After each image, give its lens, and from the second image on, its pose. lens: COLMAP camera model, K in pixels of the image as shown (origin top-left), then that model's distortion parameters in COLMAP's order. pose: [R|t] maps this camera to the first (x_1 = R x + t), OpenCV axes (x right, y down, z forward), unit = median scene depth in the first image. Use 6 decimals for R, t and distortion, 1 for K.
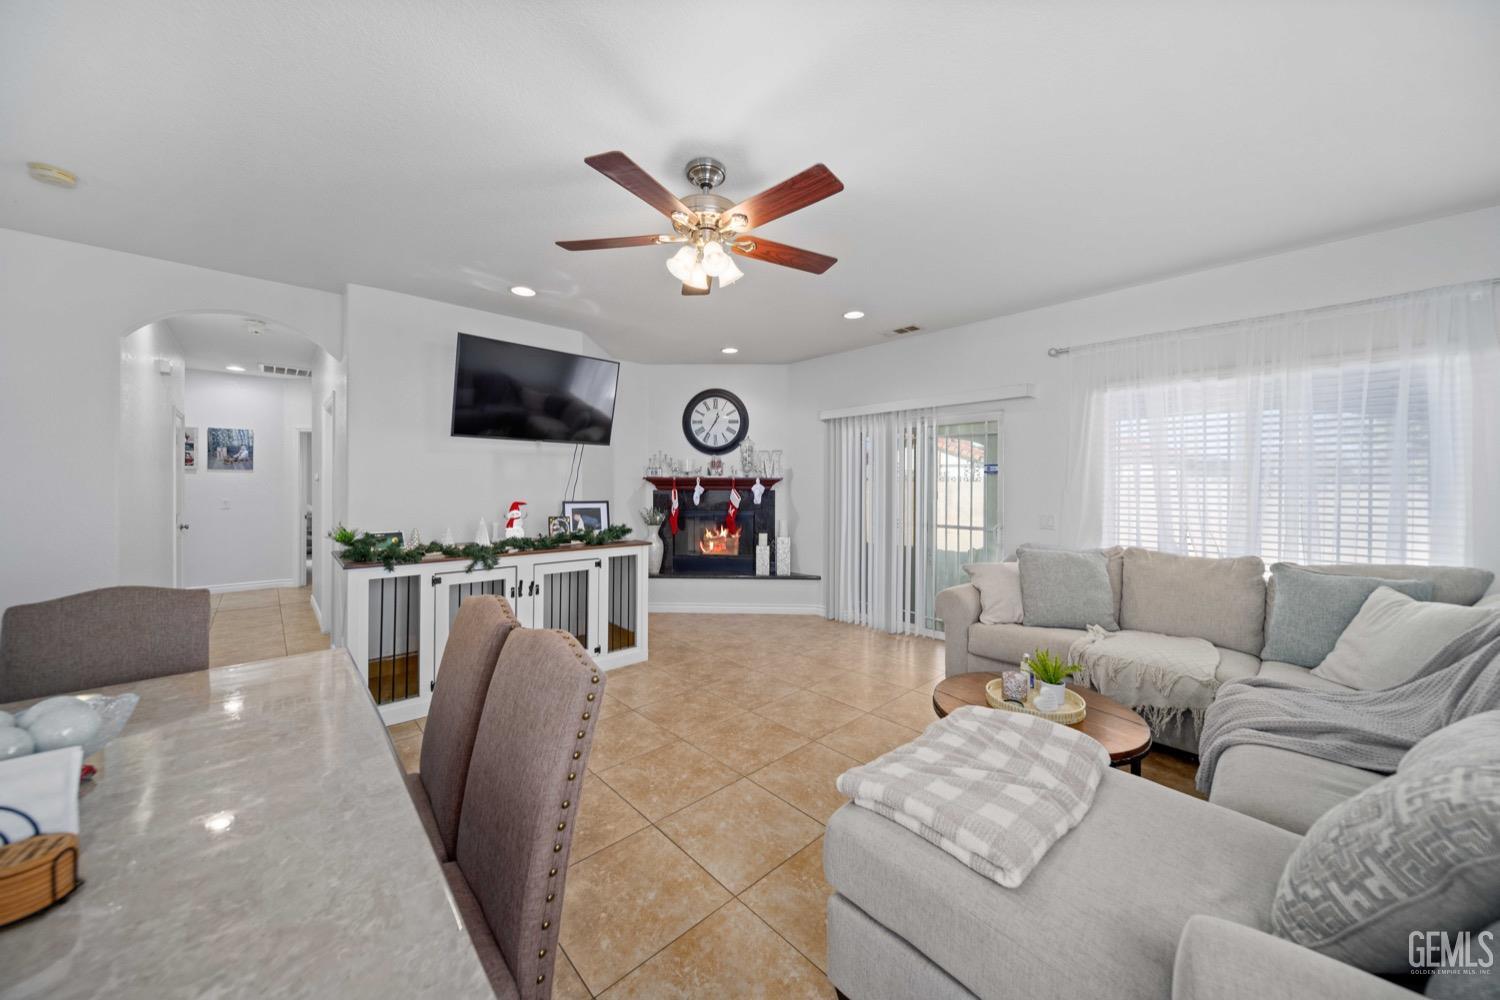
lens RADIAL K [[524.7, 0, 751.4], [0, 524.7, 486.0], [0, 0, 1]] dist [-0.004777, -0.000505]
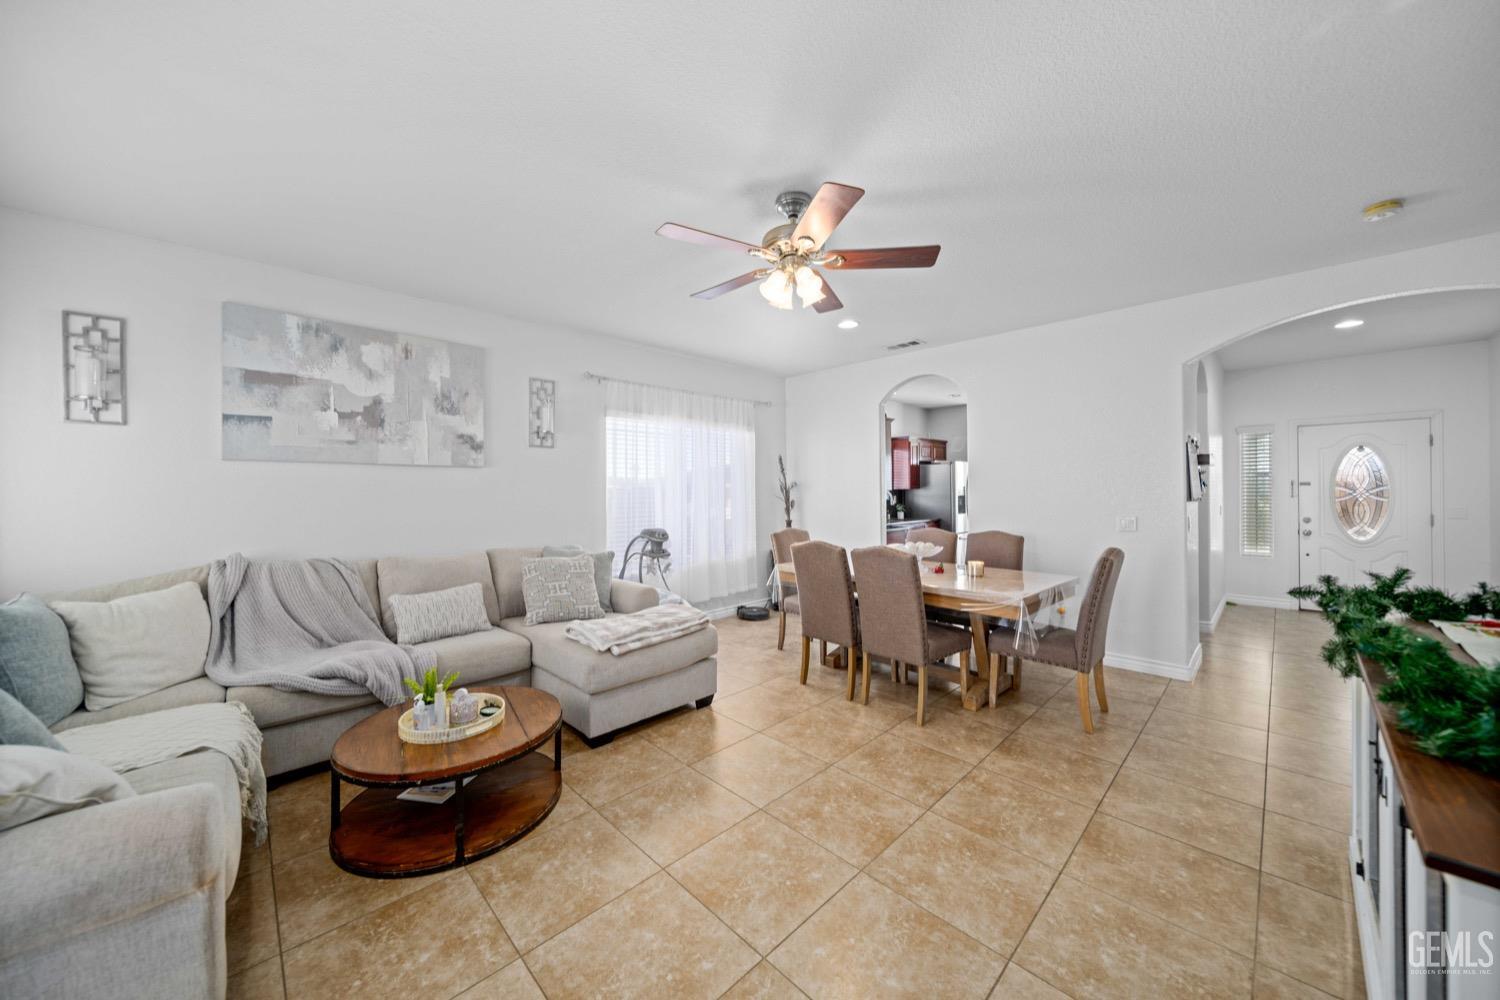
lens RADIAL K [[524.7, 0, 753.0], [0, 524.7, 492.7], [0, 0, 1]] dist [-0.004777, -0.000505]
pose [[-0.999301, 0.002118, -0.037313, 0.015130], [0.001964, 0.999989, 0.004168, 0.001182], [0.037321, 0.004092, -0.999295, 0.876727]]
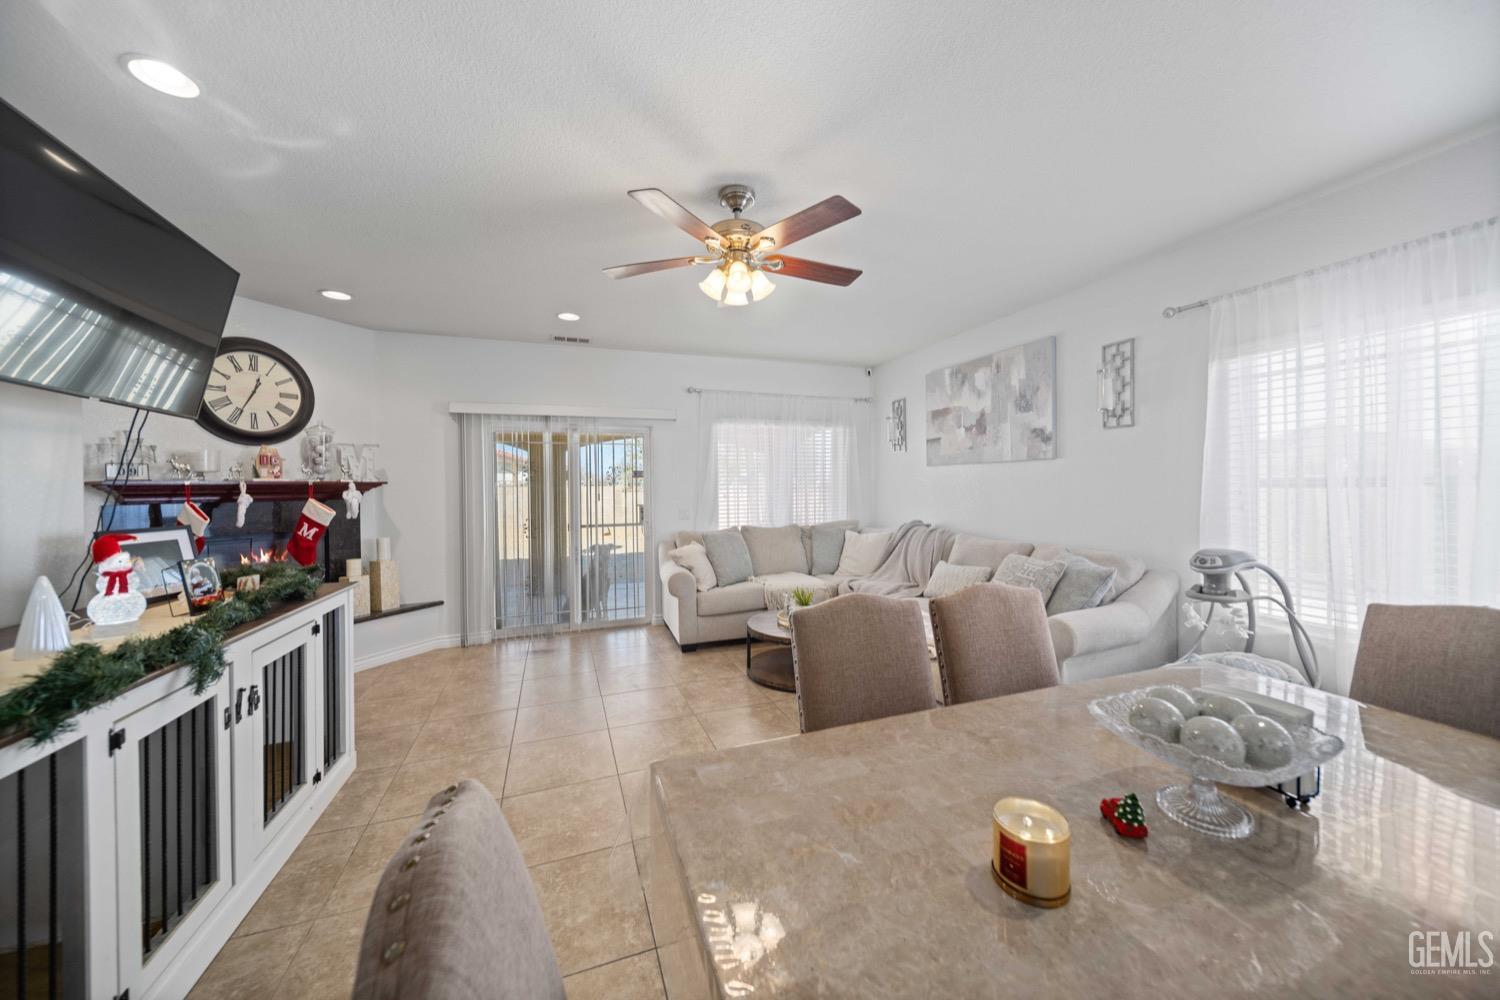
lens RADIAL K [[524.7, 0, 748.2], [0, 524.7, 489.0], [0, 0, 1]] dist [-0.004777, -0.000505]
pose [[0.387595, -0.012541, 0.921745, -0.454585], [0.015454, 0.999855, 0.007106, -0.002225], [-0.921700, 0.011490, 0.387733, 0.237683]]
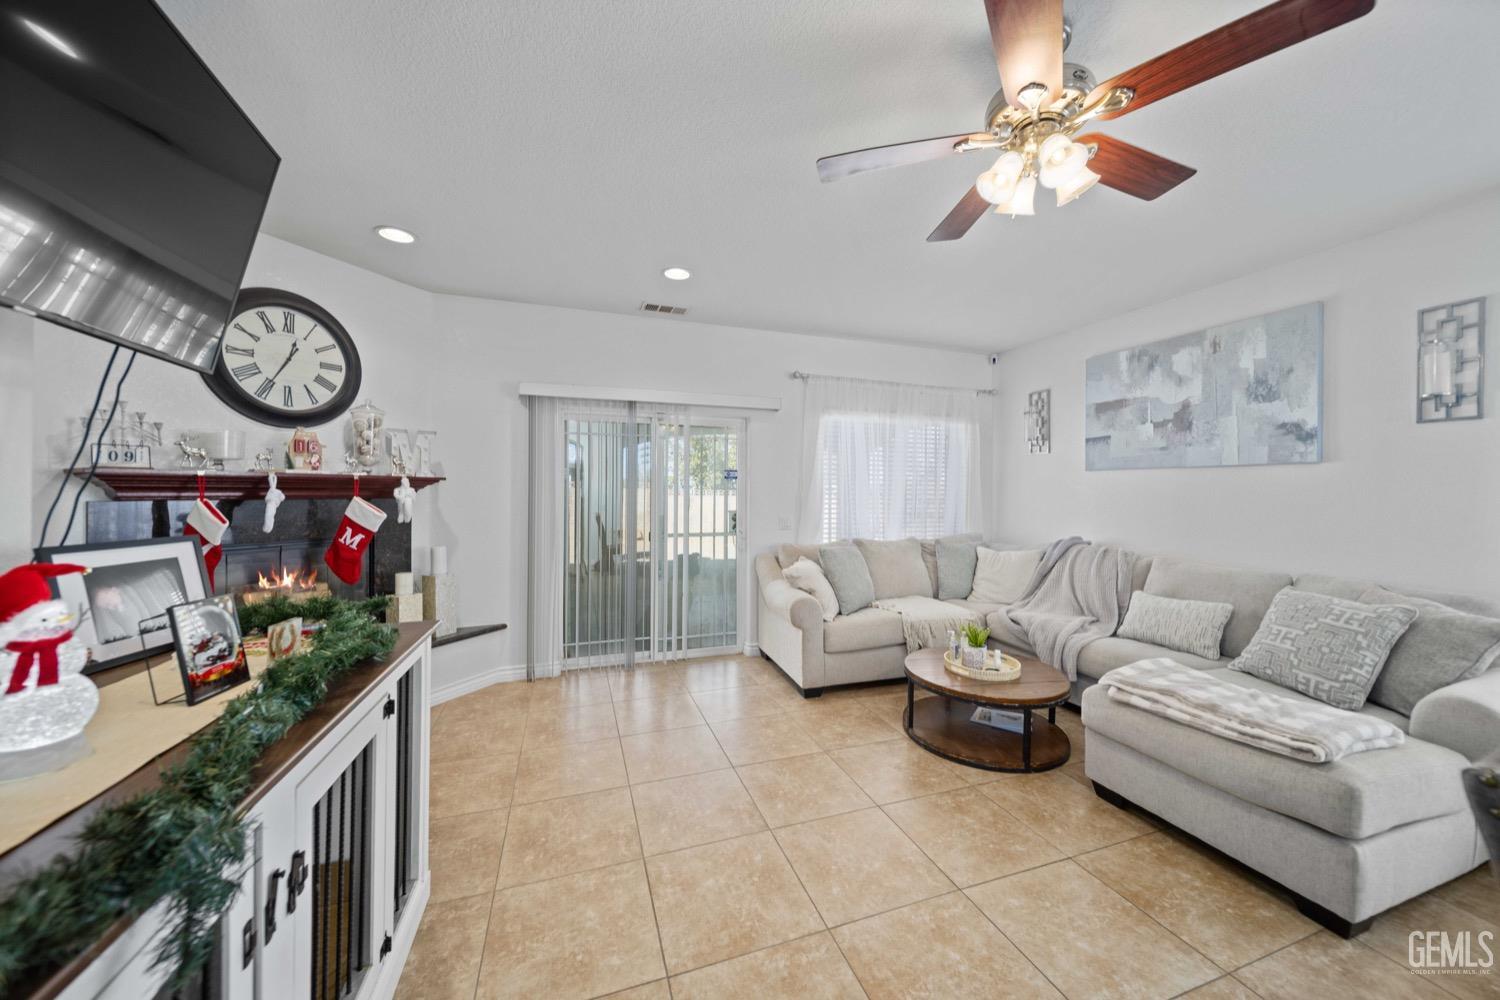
lens RADIAL K [[524.7, 0, 745.8], [0, 524.7, 490.4], [0, 0, 1]] dist [-0.004777, -0.000505]
pose [[0.410677, 0.000473, 0.911781, -0.369990], [-0.003053, 0.999995, 0.000856, -0.001829], [-0.911776, -0.003135, 0.410677, 0.449099]]
